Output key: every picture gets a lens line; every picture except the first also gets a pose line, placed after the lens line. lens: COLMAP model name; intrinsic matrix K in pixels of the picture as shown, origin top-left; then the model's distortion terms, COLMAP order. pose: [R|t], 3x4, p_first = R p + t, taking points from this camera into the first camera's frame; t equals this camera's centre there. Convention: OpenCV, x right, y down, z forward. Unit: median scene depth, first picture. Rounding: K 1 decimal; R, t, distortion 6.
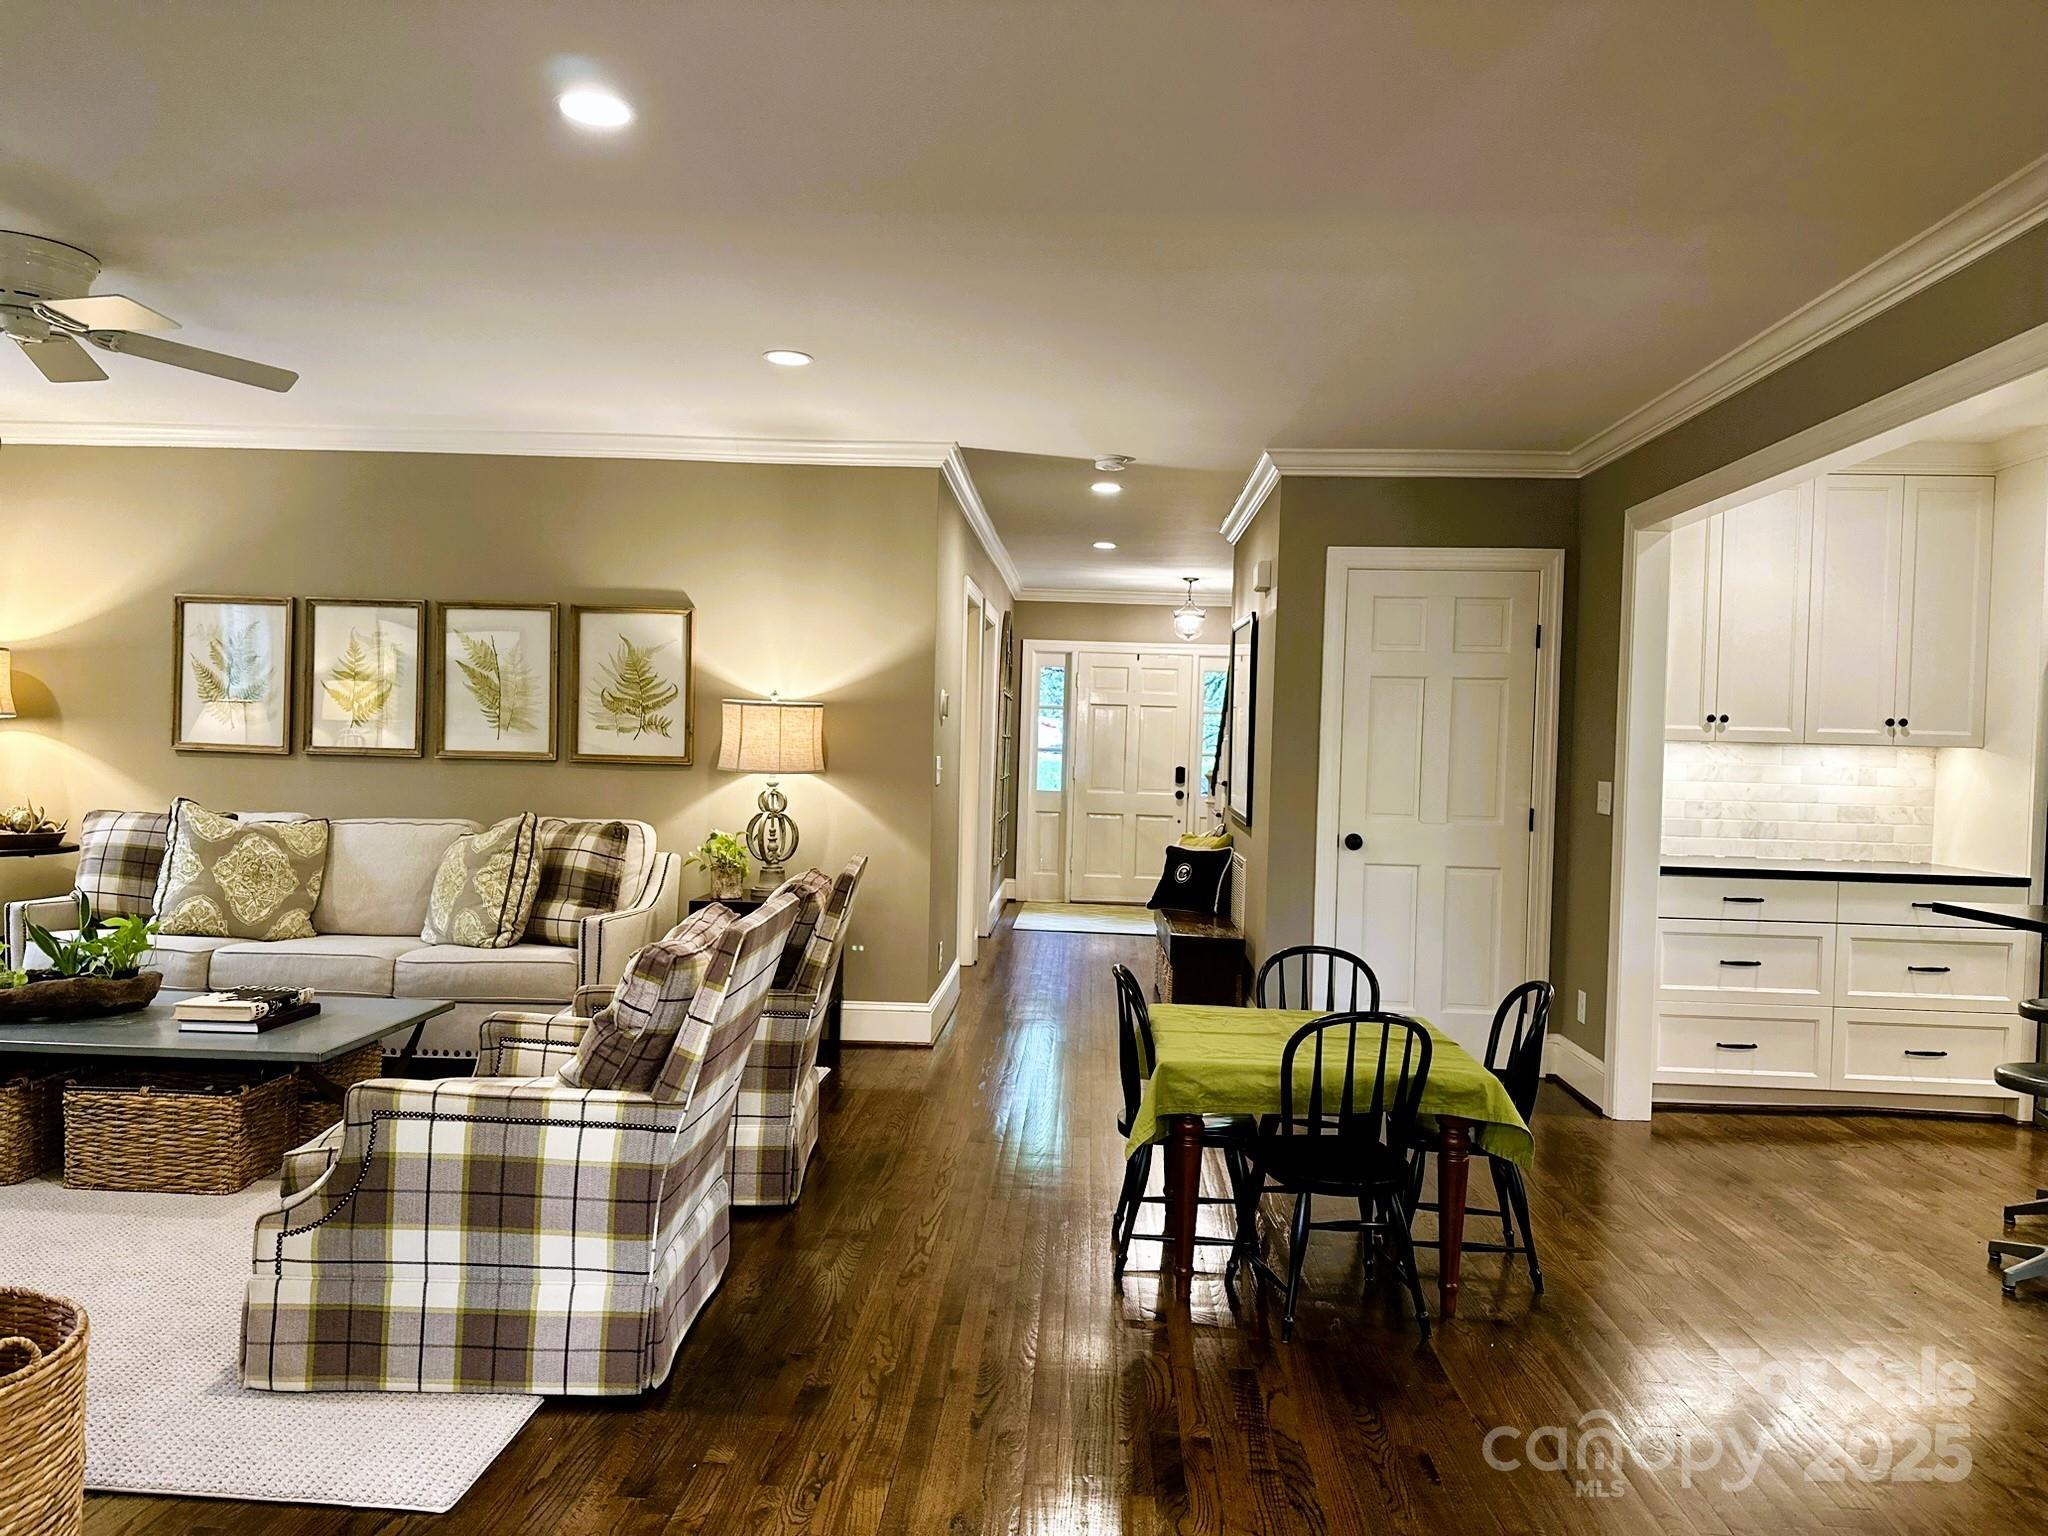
lens RADIAL K [[1418.7, 0, 1034.1], [0, 1418.7, 764.1], [0, 0, 1]] dist [0.020679, -0.012404]
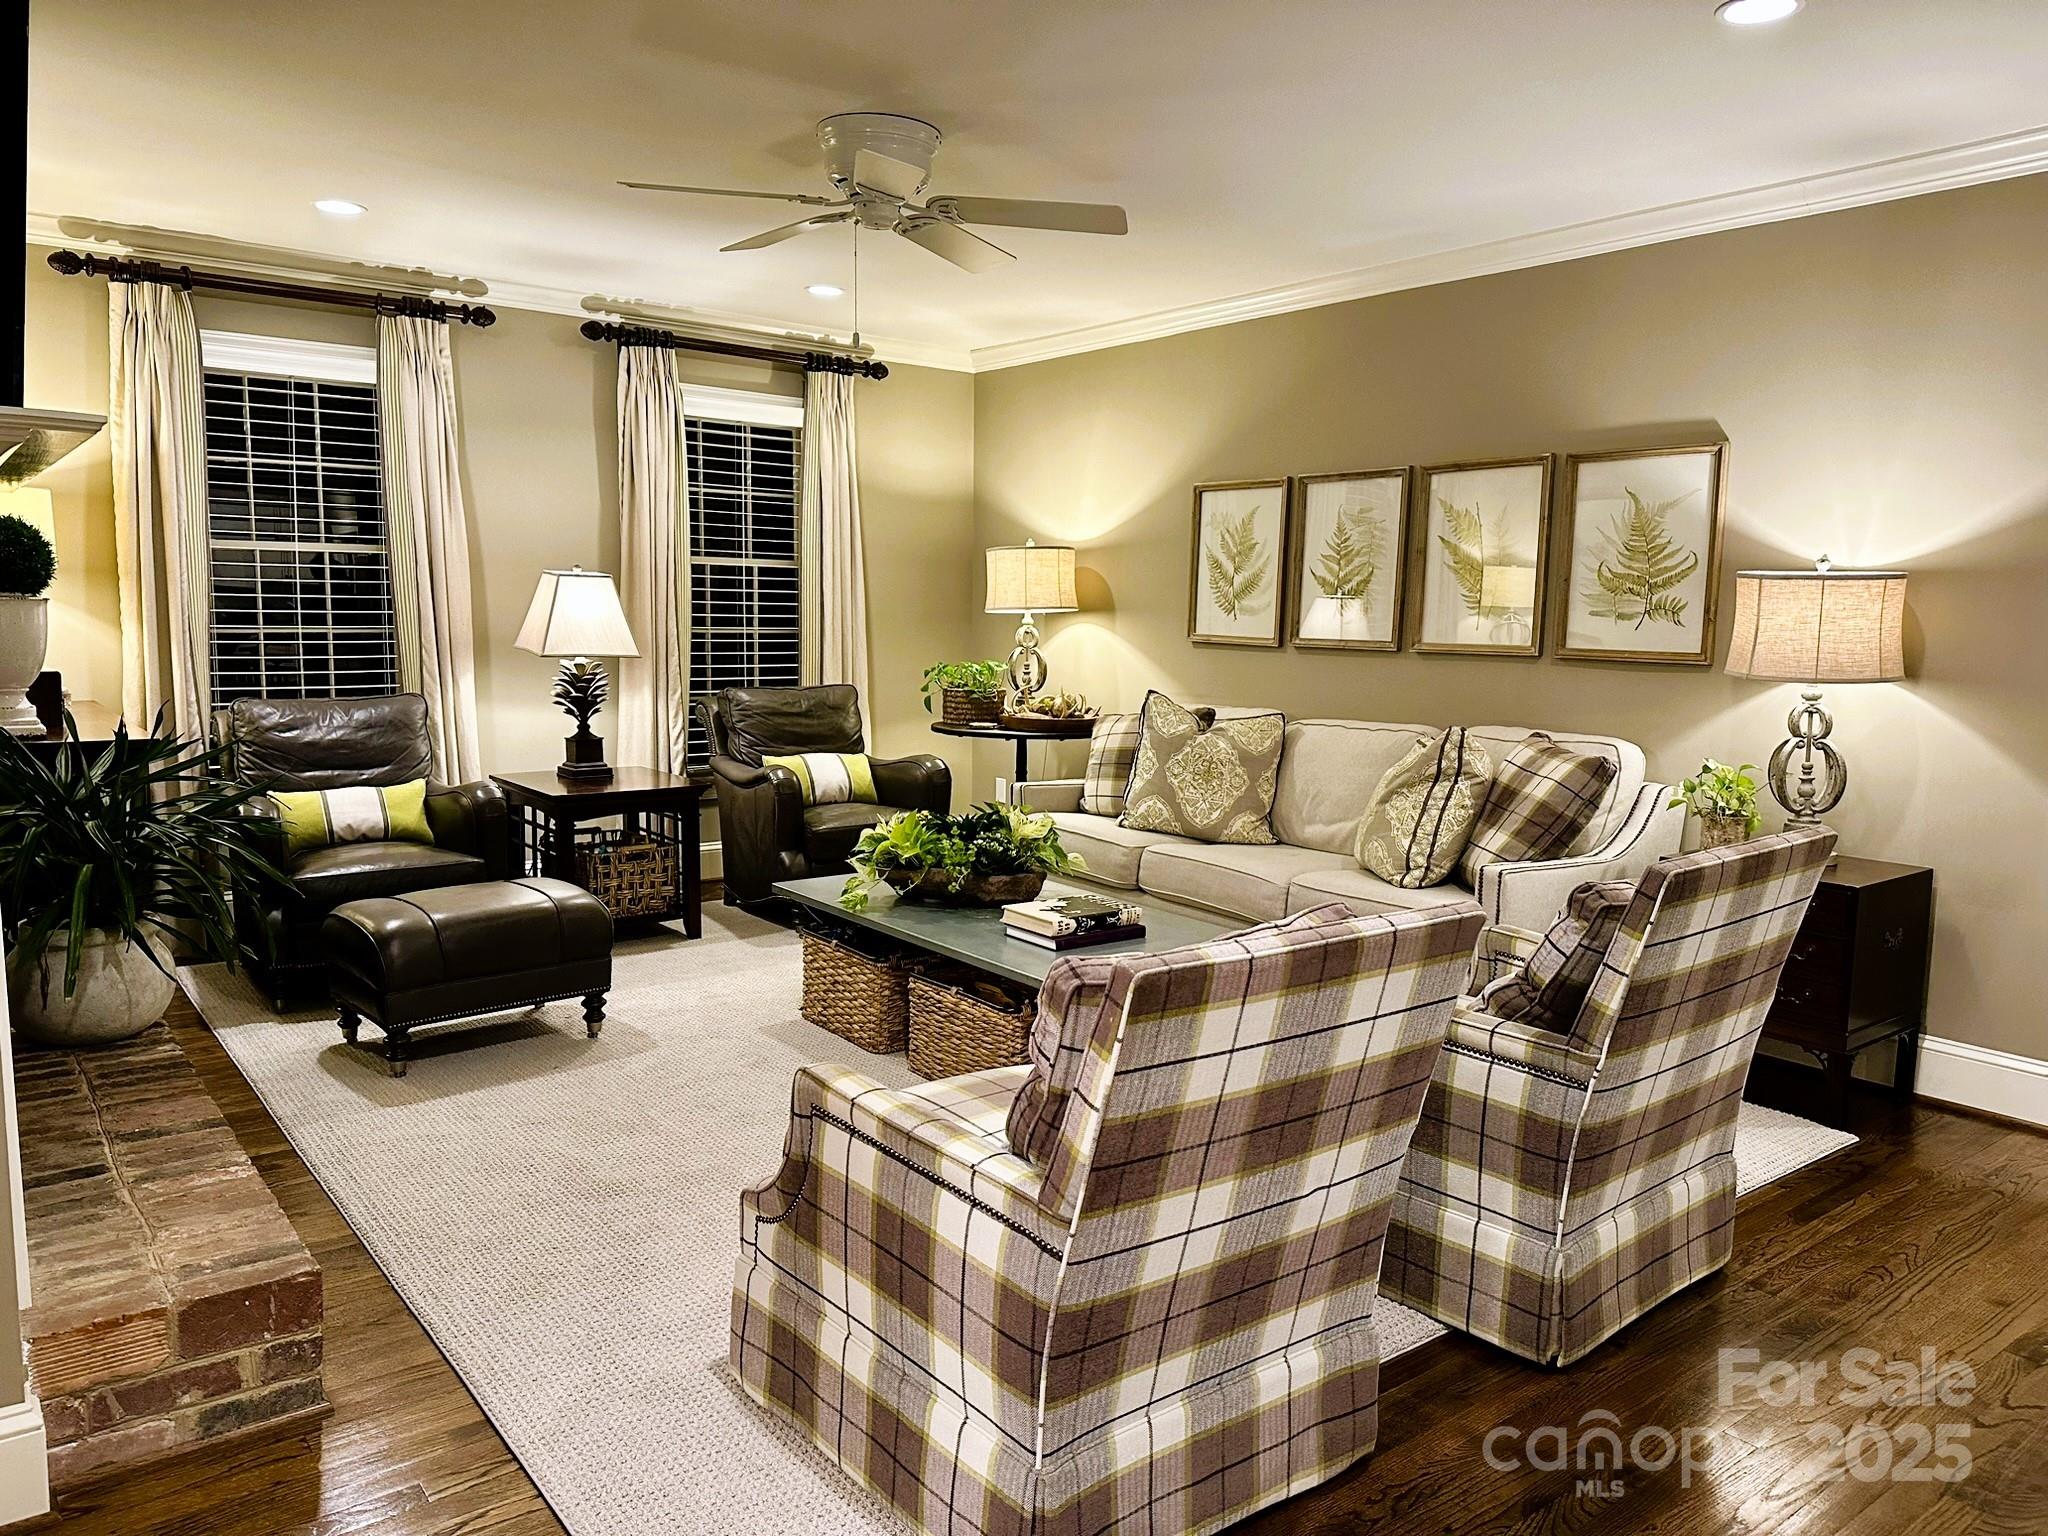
lens RADIAL K [[1418.7, 0, 1006.9], [0, 1418.7, 768.9], [0, 0, 1]] dist [0.020679, -0.012404]
pose [[0.630762, 0.074300, -0.772411, 0.095741], [-0.011623, 0.996198, 0.086335, -0.005611], [0.775889, -0.045479, 0.629228, 0.282528]]
